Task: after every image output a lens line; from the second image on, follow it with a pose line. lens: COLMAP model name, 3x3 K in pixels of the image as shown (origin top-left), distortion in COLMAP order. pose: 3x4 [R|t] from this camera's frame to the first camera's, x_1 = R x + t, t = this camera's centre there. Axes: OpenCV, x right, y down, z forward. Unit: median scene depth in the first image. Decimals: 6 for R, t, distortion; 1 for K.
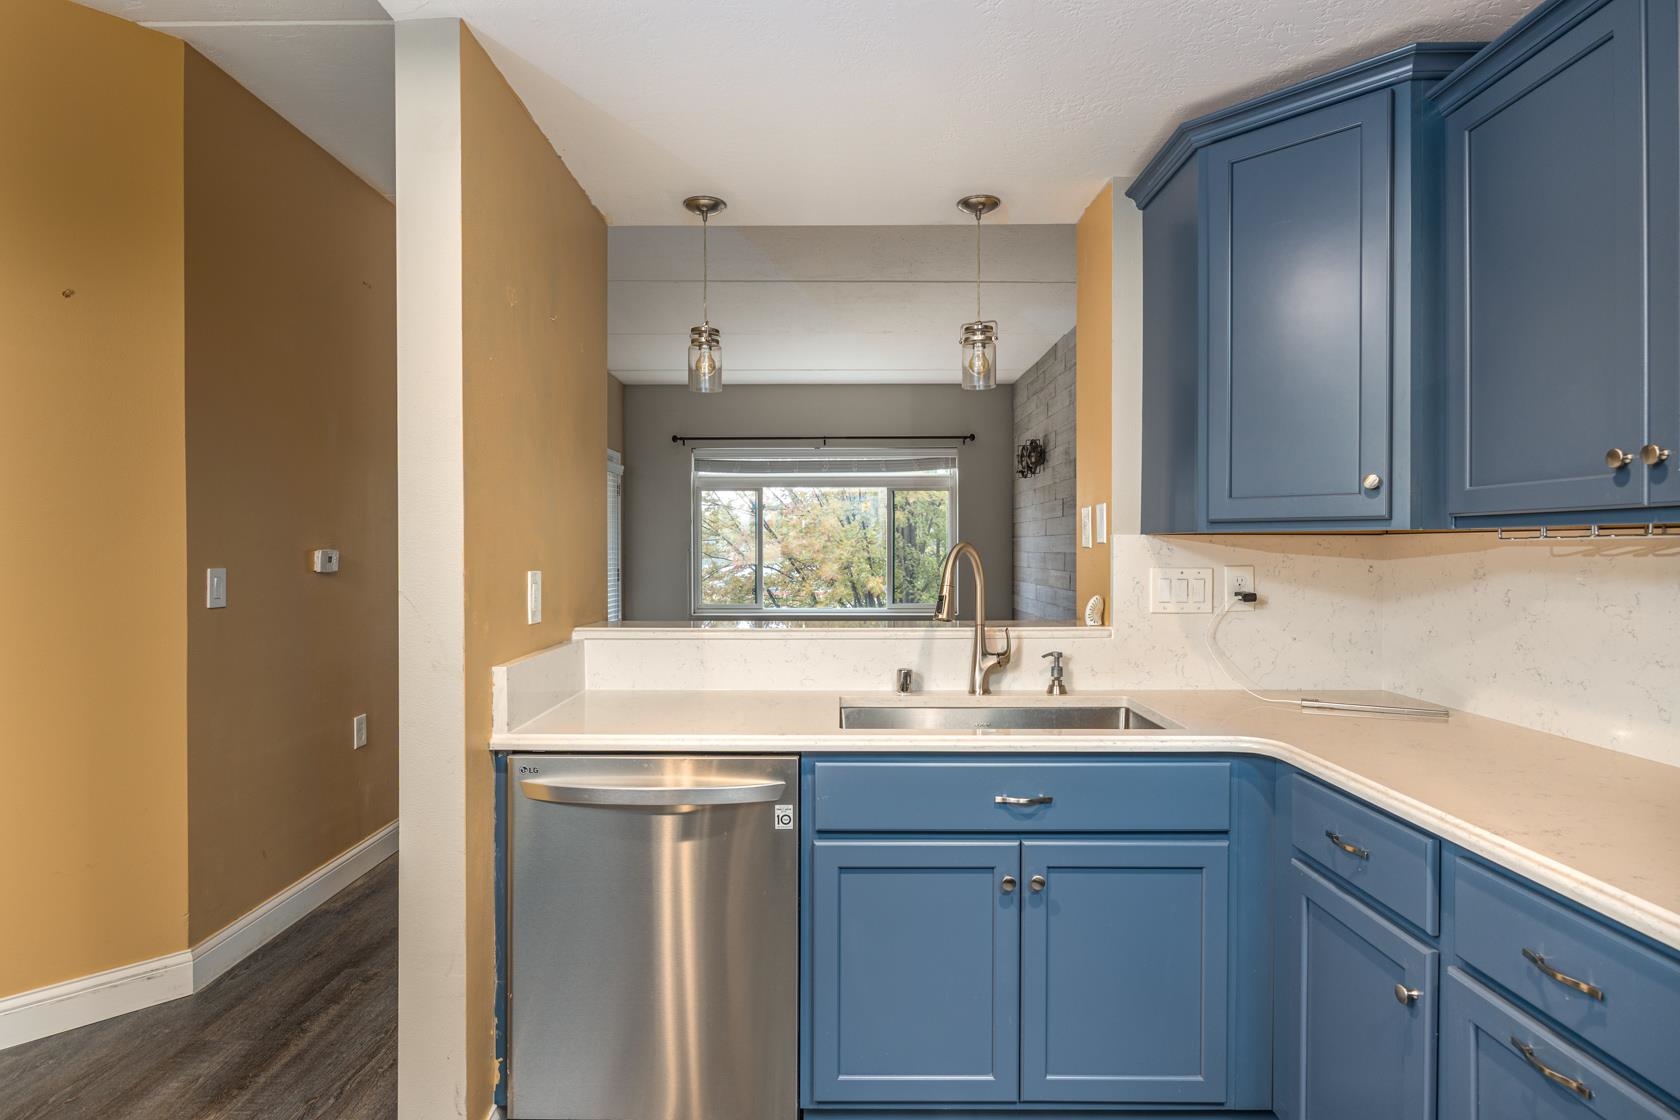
lens RADIAL K [[894.6, 0, 844.3], [0, 894.6, 561.2], [0, 0, 1]] dist [0.001874, 0.000257]
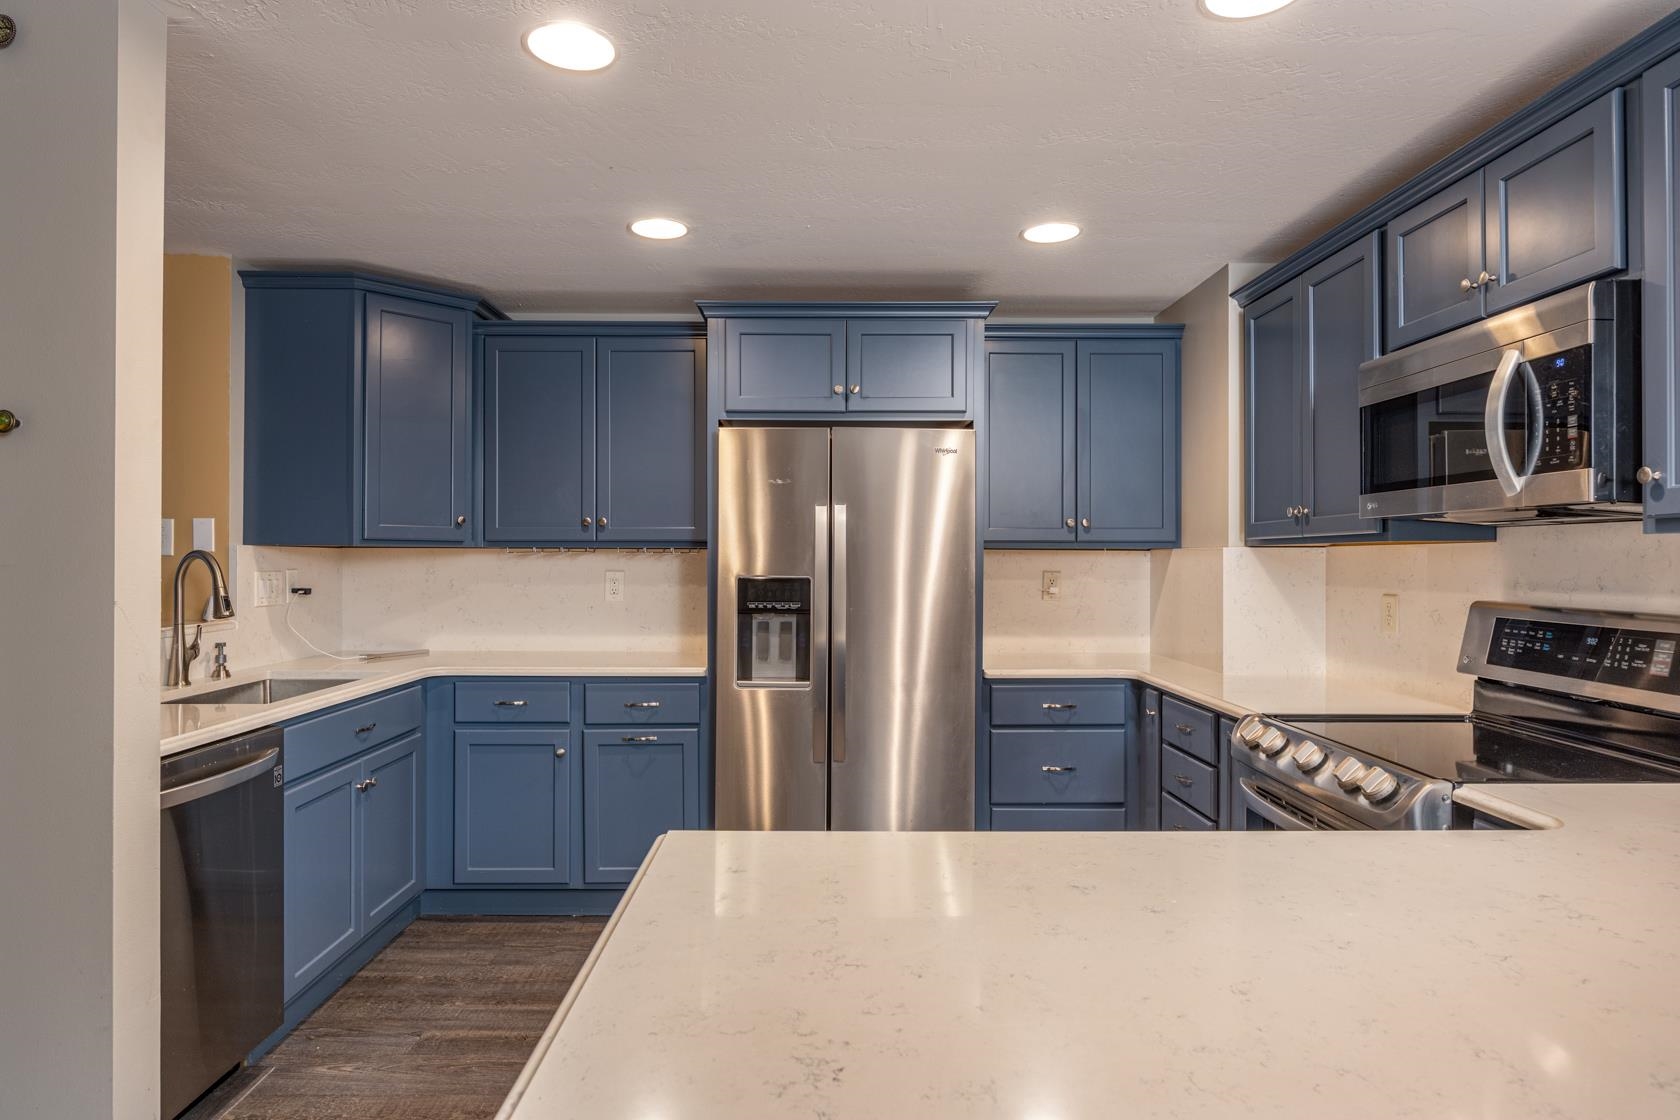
lens RADIAL K [[971.1, 0, 842.1], [0, 971.1, 560.9], [0, 0, 1]] dist [0.004858, 0.001425]
pose [[-0.019976, -0.001427, 0.999799, -1.076089], [0.010684, 0.999942, 0.001640, -0.001040], [-0.999743, 0.010714, -0.019959, 0.194943]]
